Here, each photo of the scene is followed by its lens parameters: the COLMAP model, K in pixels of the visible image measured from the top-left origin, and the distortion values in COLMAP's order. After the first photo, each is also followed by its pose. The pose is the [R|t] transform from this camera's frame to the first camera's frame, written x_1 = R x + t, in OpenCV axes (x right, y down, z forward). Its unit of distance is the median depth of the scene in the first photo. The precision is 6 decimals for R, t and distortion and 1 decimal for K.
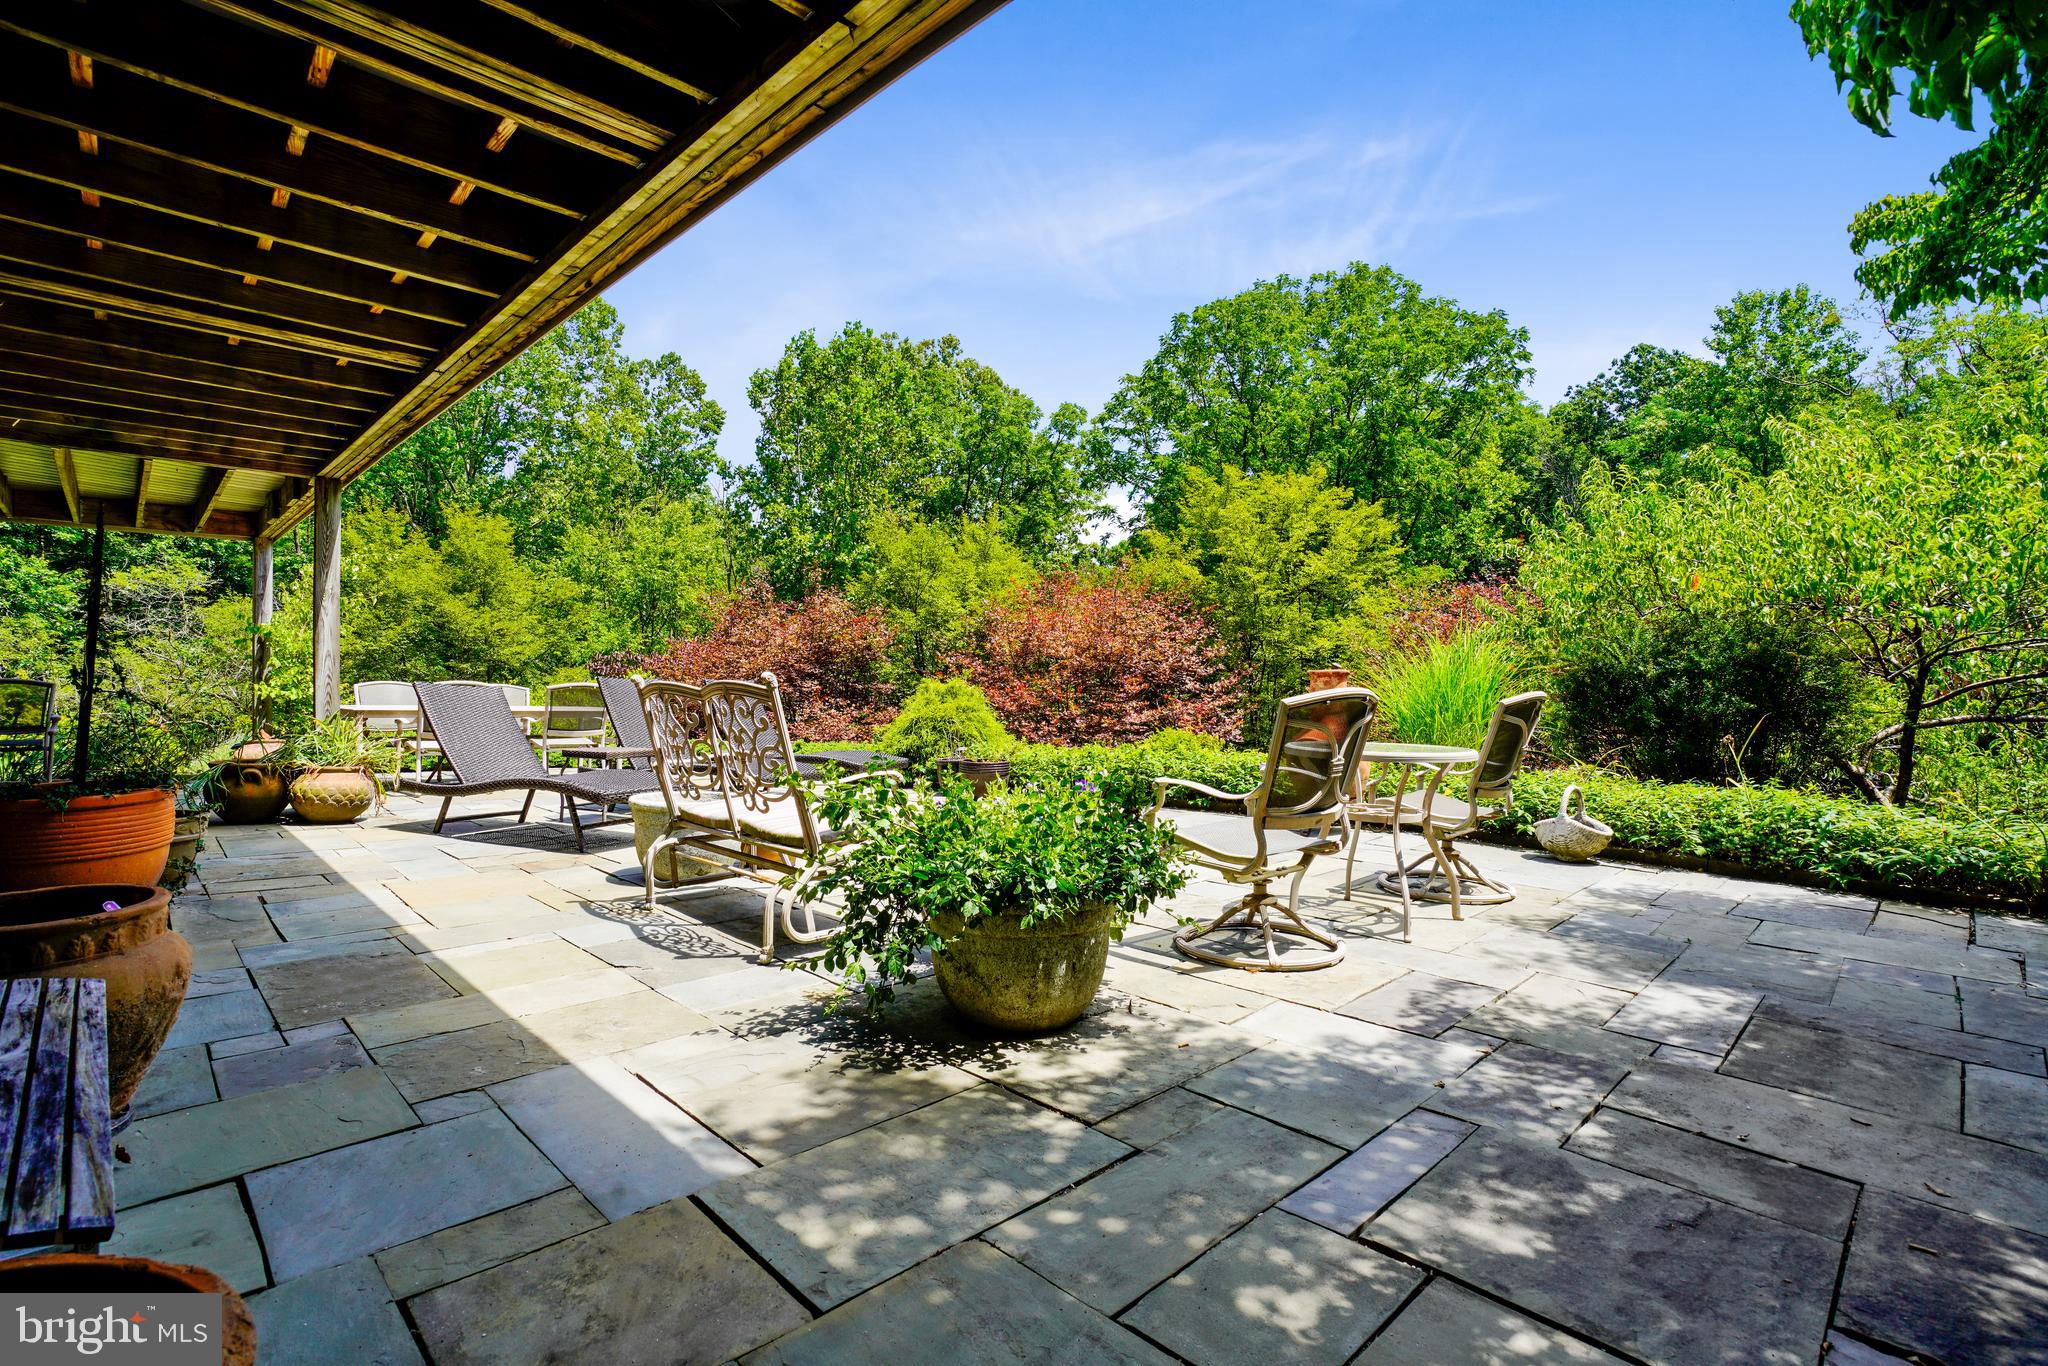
lens RADIAL K [[945.6, 0, 1022.7], [0, 945.6, 682.4], [0, 0, 1]] dist [-0.021133, 0.000411]
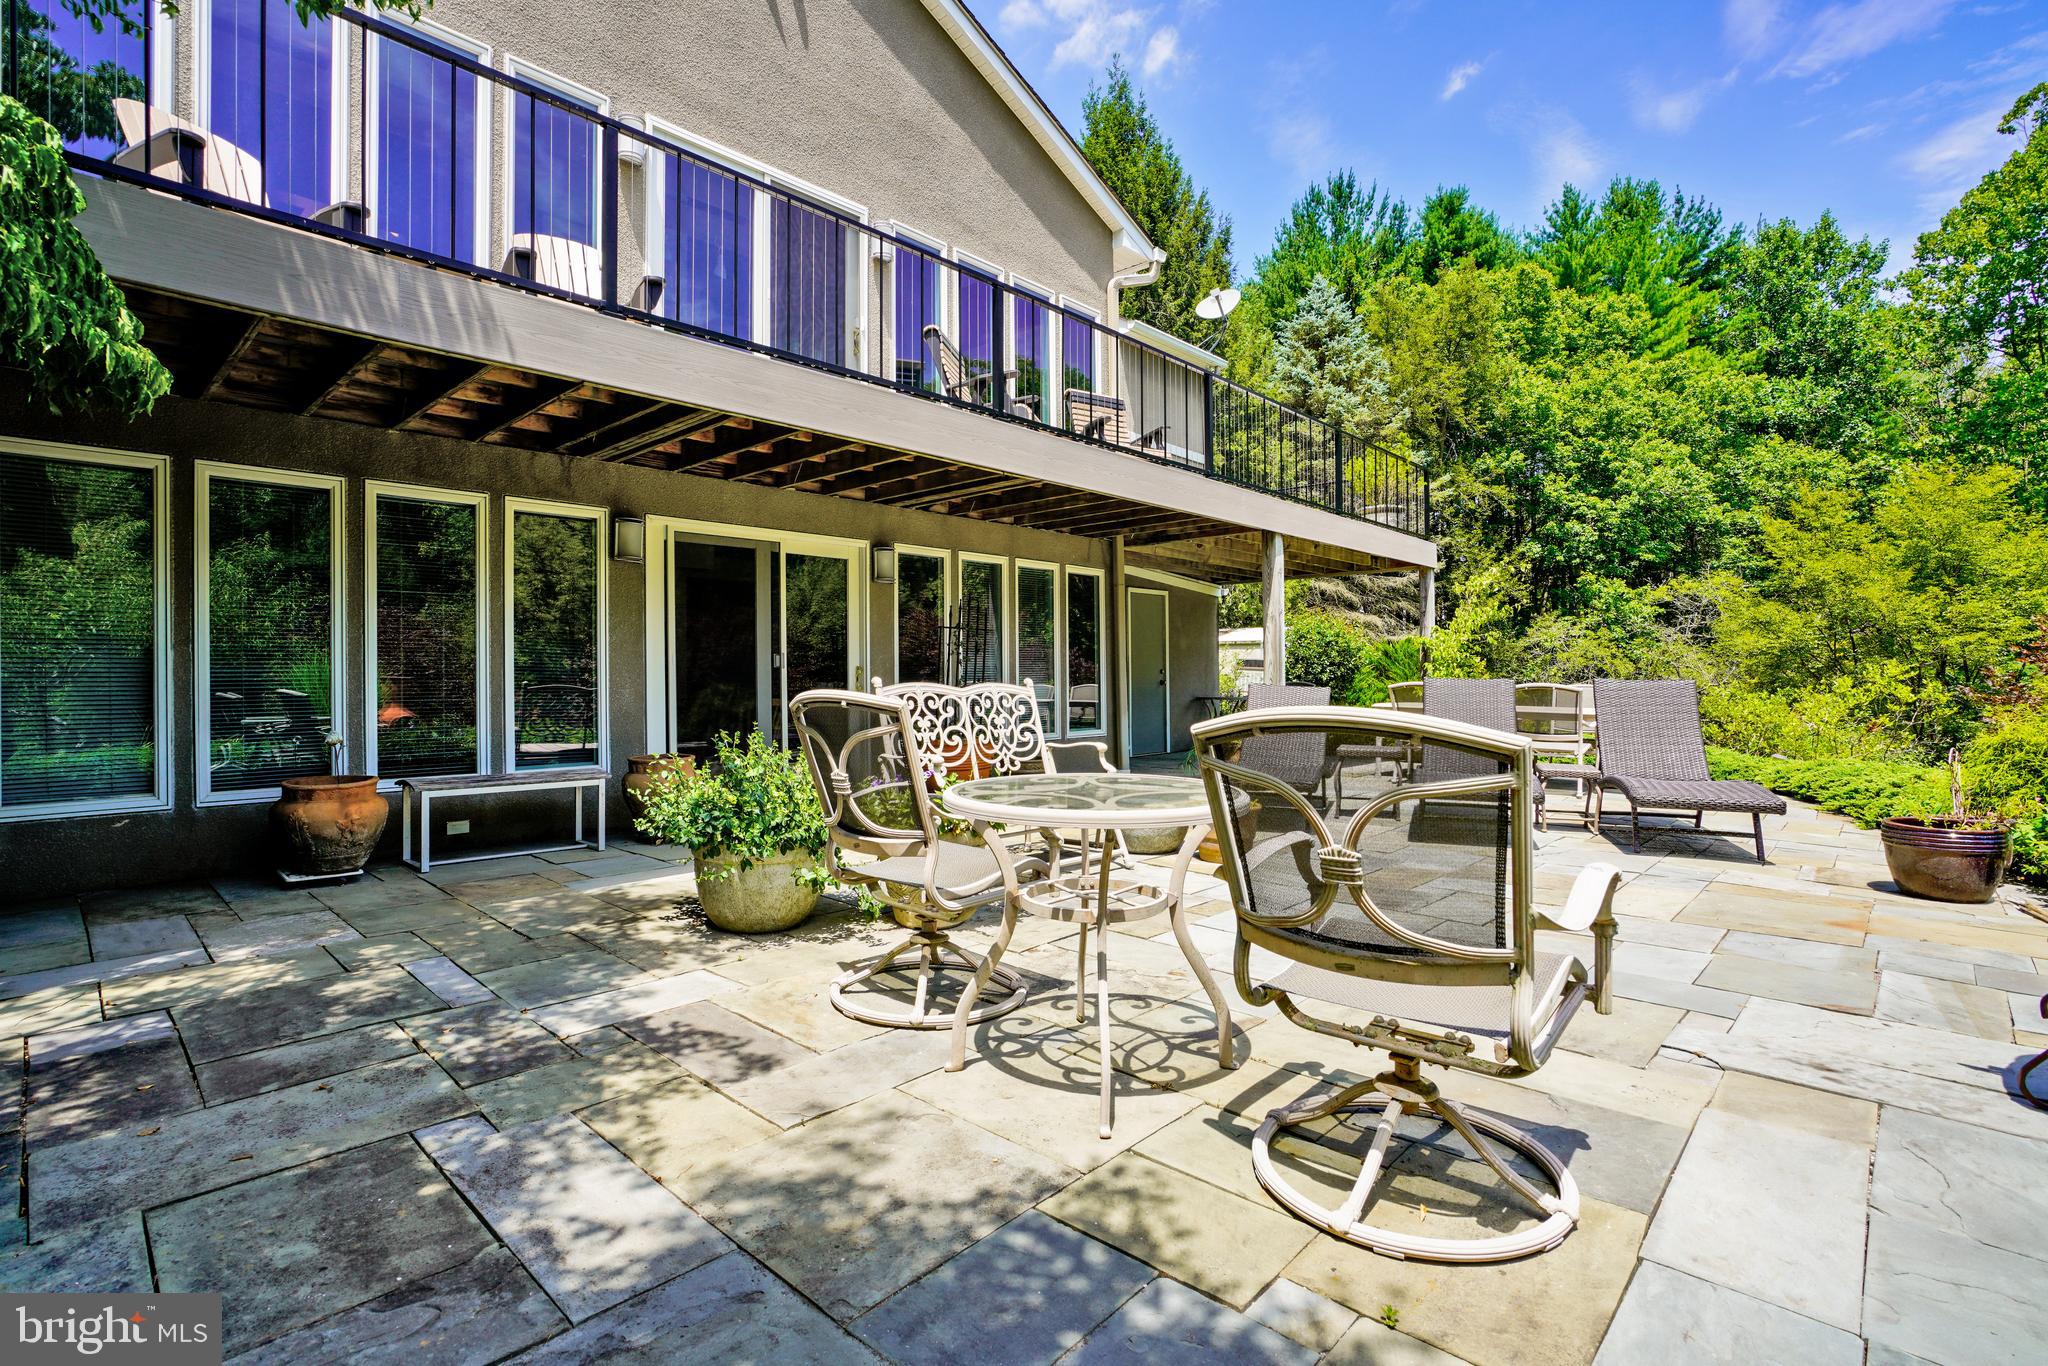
lens RADIAL K [[945.6, 0, 1017.8], [0, 945.6, 674.5], [0, 0, 1]] dist [-0.021133, 0.000411]
pose [[0.033642, -0.011318, -0.999370, 1.551605], [0.008055, 0.999906, -0.011053, -0.004807], [0.999401, -0.007679, 0.033730, 1.451565]]
